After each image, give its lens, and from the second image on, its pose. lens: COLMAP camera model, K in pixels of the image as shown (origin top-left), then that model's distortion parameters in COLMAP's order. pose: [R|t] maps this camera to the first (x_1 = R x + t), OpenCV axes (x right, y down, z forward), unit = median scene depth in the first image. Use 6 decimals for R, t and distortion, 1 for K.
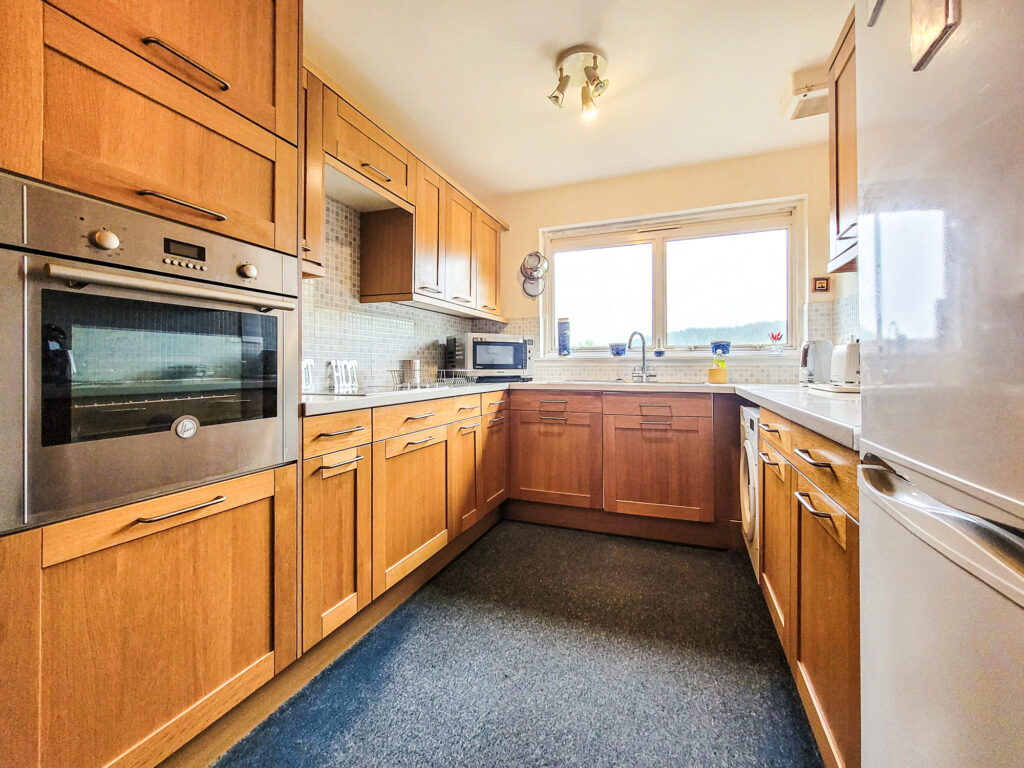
lens RADIAL K [[423.9, 0, 515.2], [0, 423.9, 370.5], [0, 0, 1]] dist [0.001567, -0.000017]
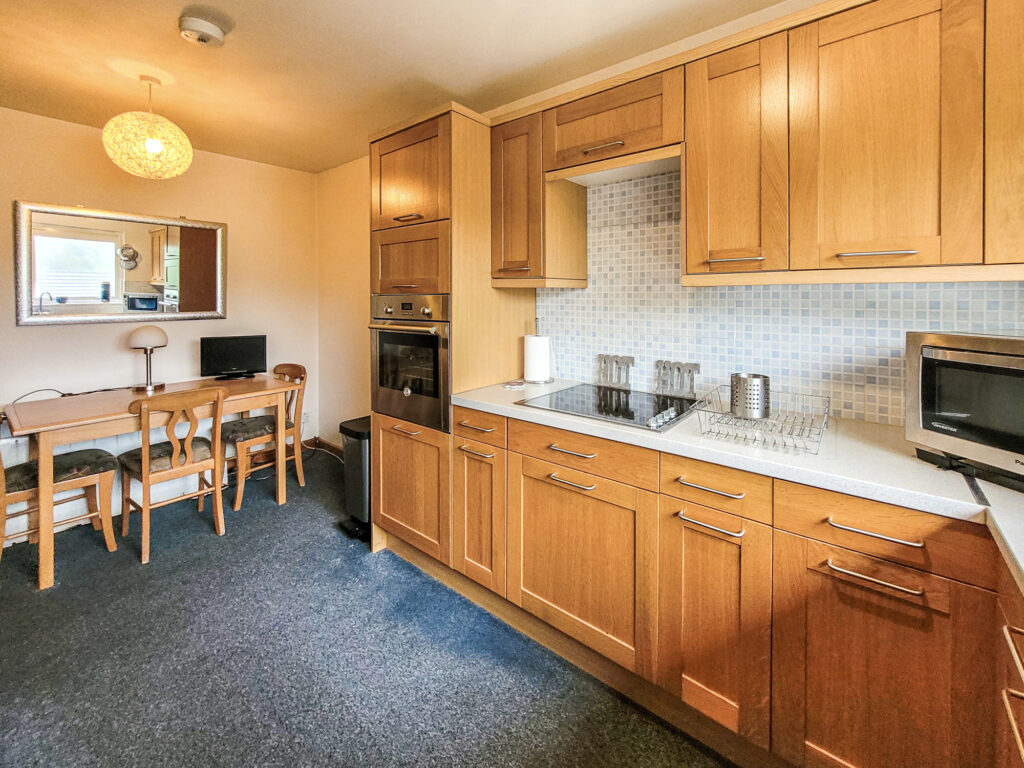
lens RADIAL K [[436.9, 0, 530.6], [0, 436.9, 298.9], [0, 0, 1]] dist [0.001874, -0.000333]
pose [[-0.295866, 0.008788, -0.955189, 0.444779], [-0.003275, 0.999942, 0.010214, -0.140776], [0.955224, 0.006151, -0.295820, 0.901608]]
